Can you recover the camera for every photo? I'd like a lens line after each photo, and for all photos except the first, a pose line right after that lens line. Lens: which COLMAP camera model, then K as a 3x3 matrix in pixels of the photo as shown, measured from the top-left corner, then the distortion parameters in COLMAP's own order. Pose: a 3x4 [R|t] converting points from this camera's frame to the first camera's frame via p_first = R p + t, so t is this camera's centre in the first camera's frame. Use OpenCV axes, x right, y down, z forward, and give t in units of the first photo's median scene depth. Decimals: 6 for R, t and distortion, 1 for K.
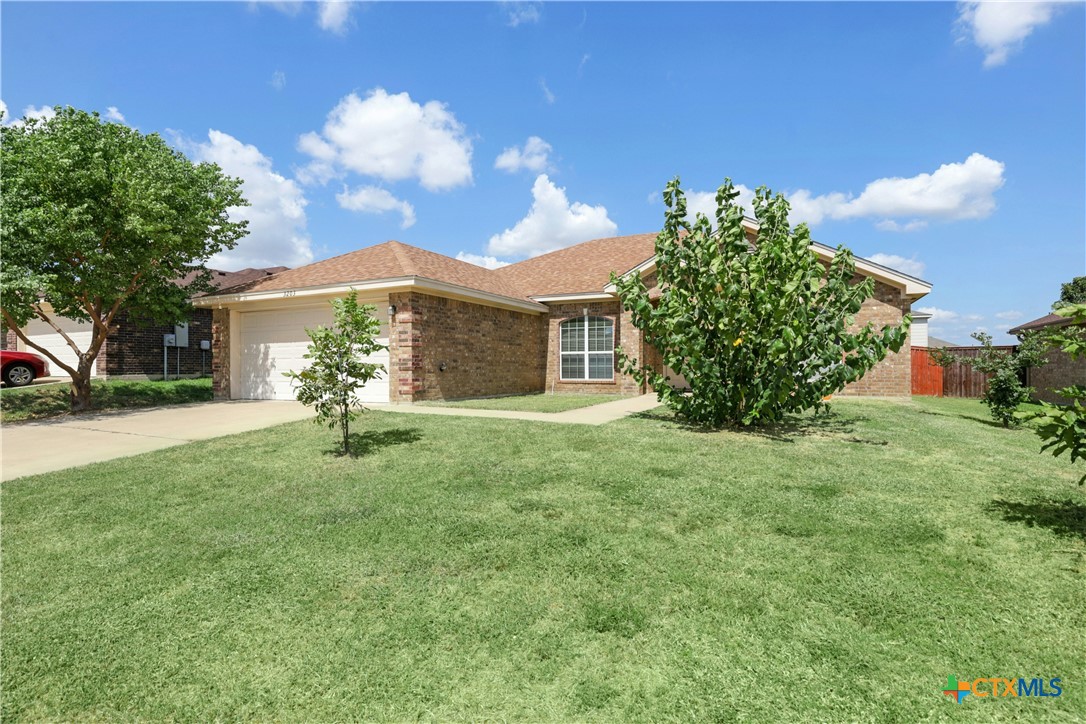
lens RADIAL K [[506.1, 0, 543.1], [0, 506.1, 365.1], [0, 0, 1]] dist [-0.018917, 0.001481]
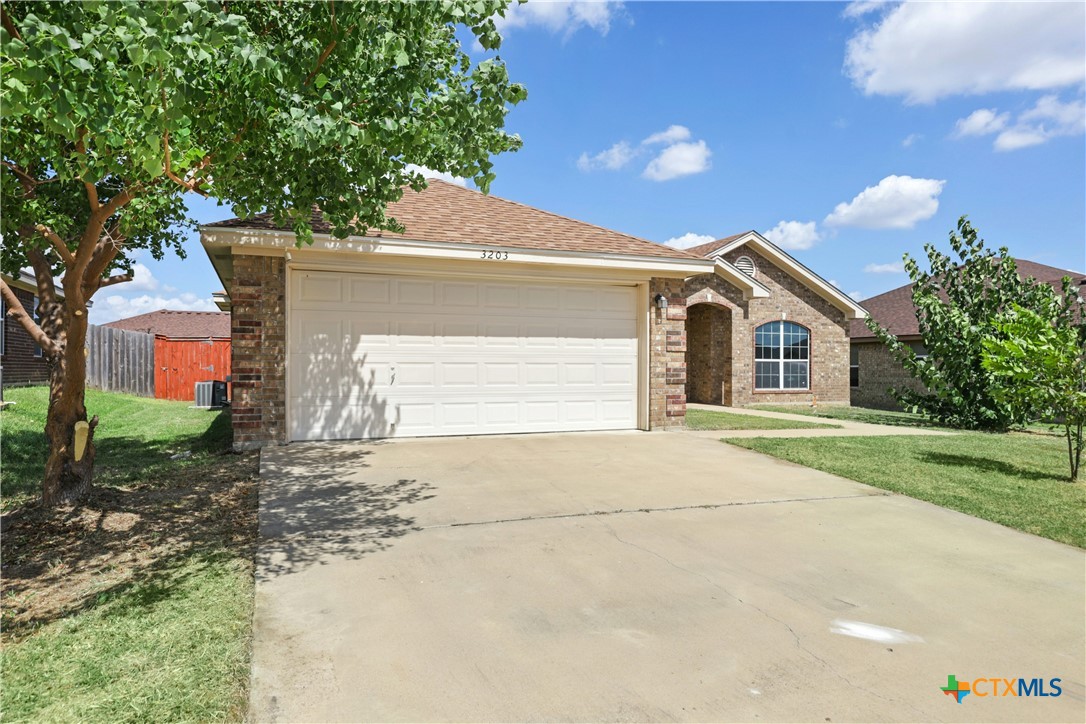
lens RADIAL K [[506.1, 0, 543.2], [0, 506.1, 360.1], [0, 0, 1]] dist [-0.018917, 0.001481]
pose [[0.762446, 0.005269, 0.647031, -0.900895], [-0.009510, 0.999950, 0.003063, -0.024944], [-0.646982, -0.008489, 0.762458, 0.556820]]
